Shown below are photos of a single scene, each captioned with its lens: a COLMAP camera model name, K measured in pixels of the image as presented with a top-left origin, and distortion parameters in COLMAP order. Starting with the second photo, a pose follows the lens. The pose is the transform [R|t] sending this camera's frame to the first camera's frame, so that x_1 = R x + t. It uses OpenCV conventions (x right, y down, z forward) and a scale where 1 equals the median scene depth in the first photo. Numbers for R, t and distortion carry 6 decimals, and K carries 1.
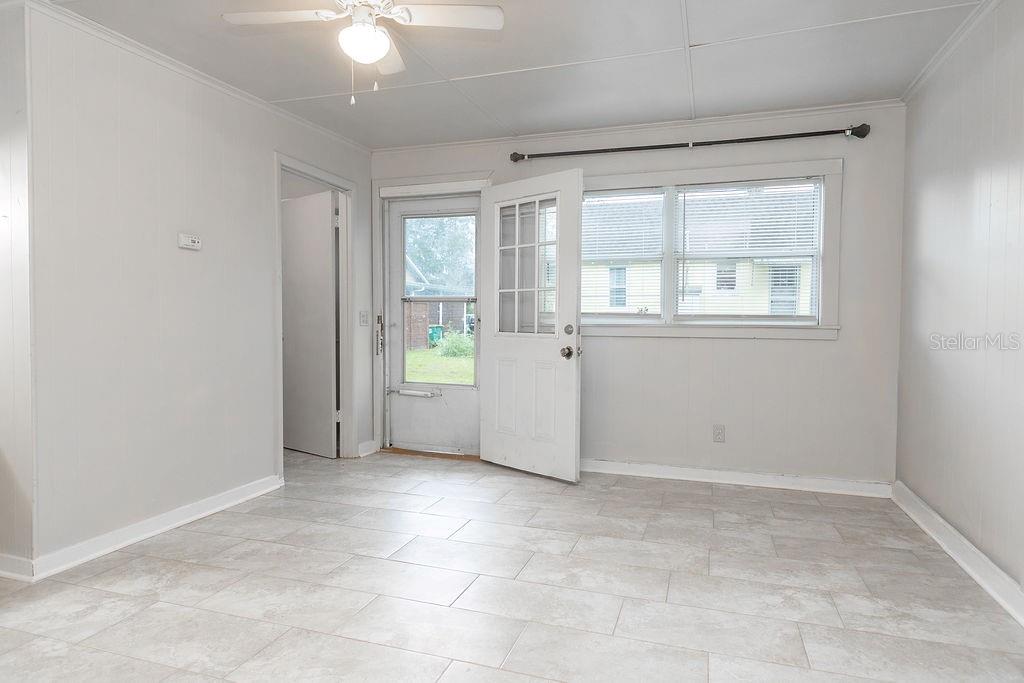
lens RADIAL K [[593.6, 0, 513.2], [0, 593.6, 341.8], [0, 0, 1]] dist [0.014022, -0.001976]
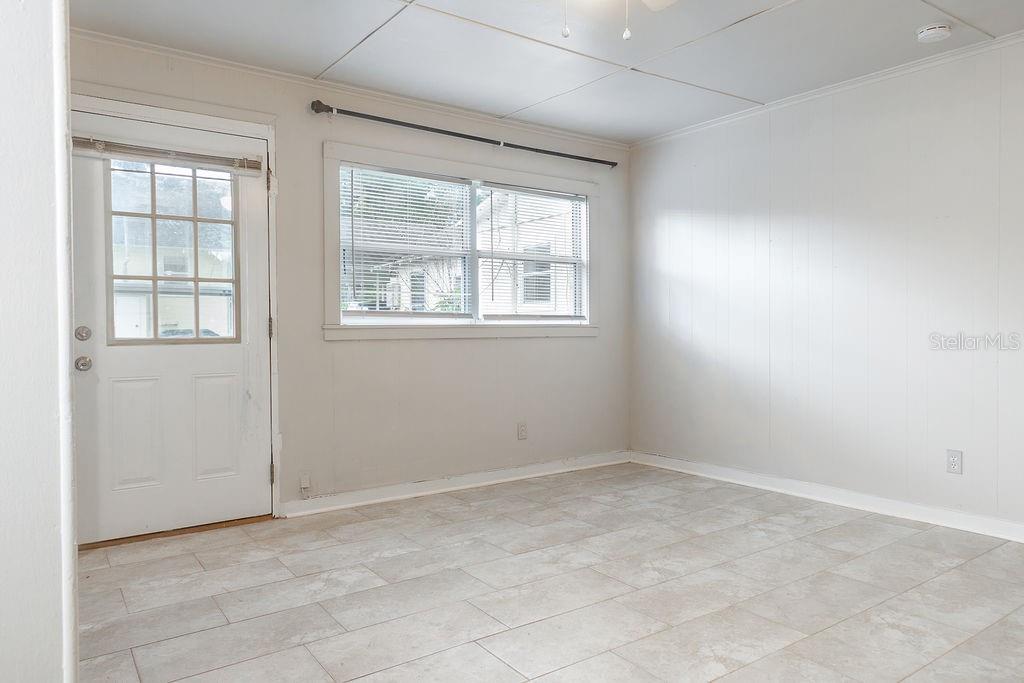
lens RADIAL K [[715.1, 0, 517.0], [0, 715.1, 334.9], [0, 0, 1]] dist [0.015607, 0.000983]
pose [[0.571069, -0.021763, 0.820614, -0.868965], [0.030678, 0.999516, 0.005159, -0.022949], [-0.820329, 0.022229, 0.571460, 0.390487]]
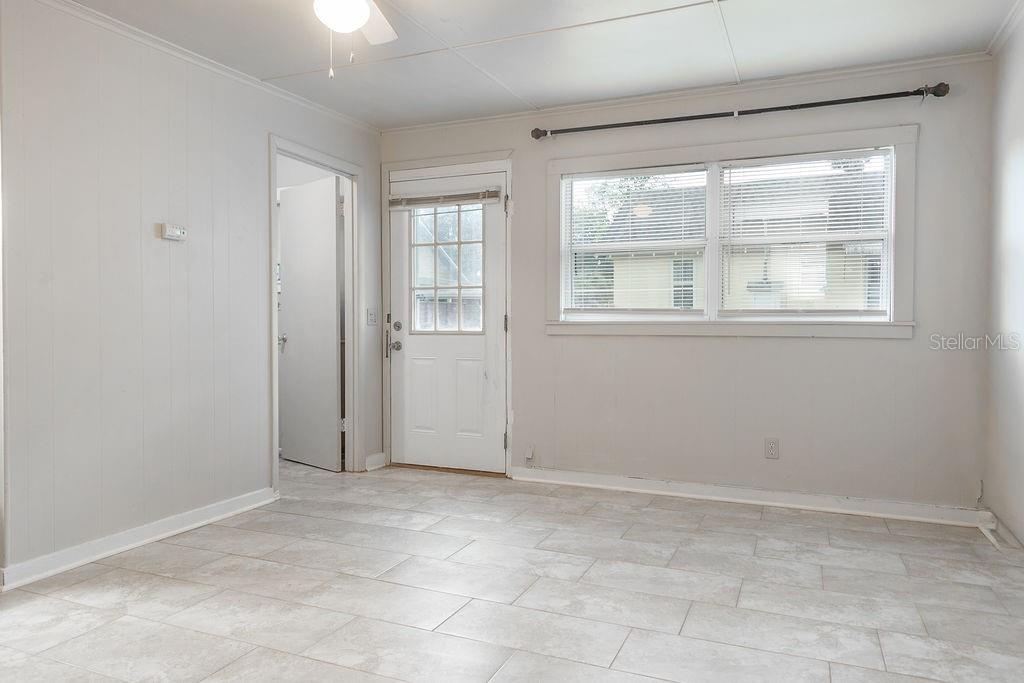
lens RADIAL K [[677.9, 0, 512.4], [0, 677.9, 343.1], [0, 0, 1]] dist [0.010544, 0.002878]
pose [[0.996600, -0.000583, -0.082386, 0.071020], [-0.000117, 0.999964, -0.008490, 0.014002], [0.082388, 0.008471, 0.996564, -0.010455]]
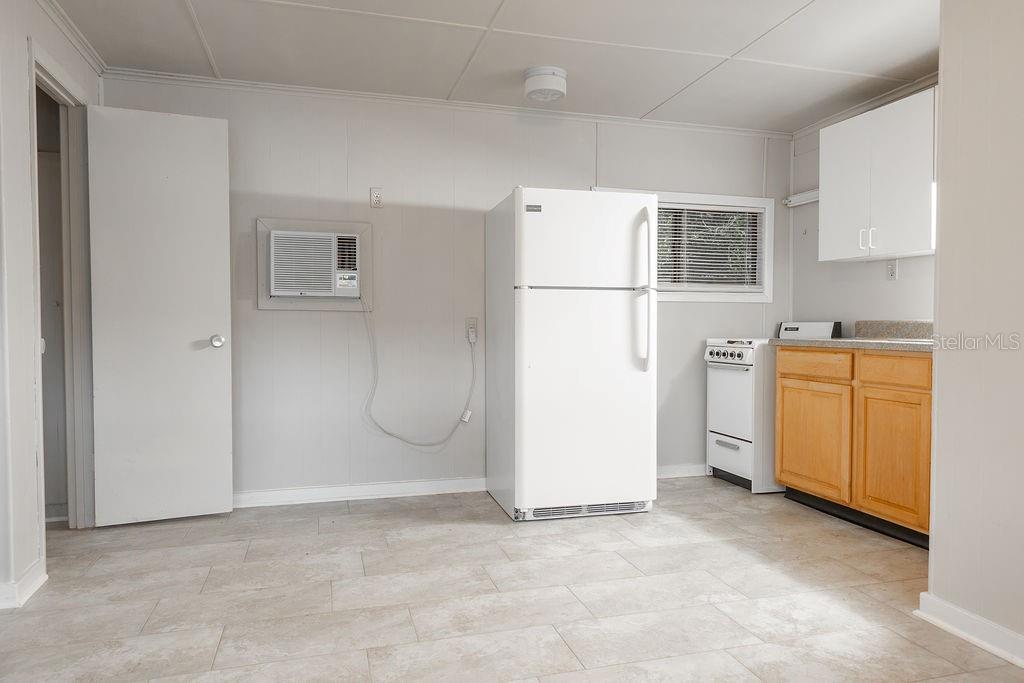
lens RADIAL K [[677.9, 0, 516.7], [0, 677.9, 339.9], [0, 0, 1]] dist [0.010544, 0.002878]
pose [[-0.824471, 0.012546, -0.565765, 0.170465], [-0.022746, 0.998212, 0.055281, -0.025473], [0.565447, 0.058446, -0.822711, 1.160277]]
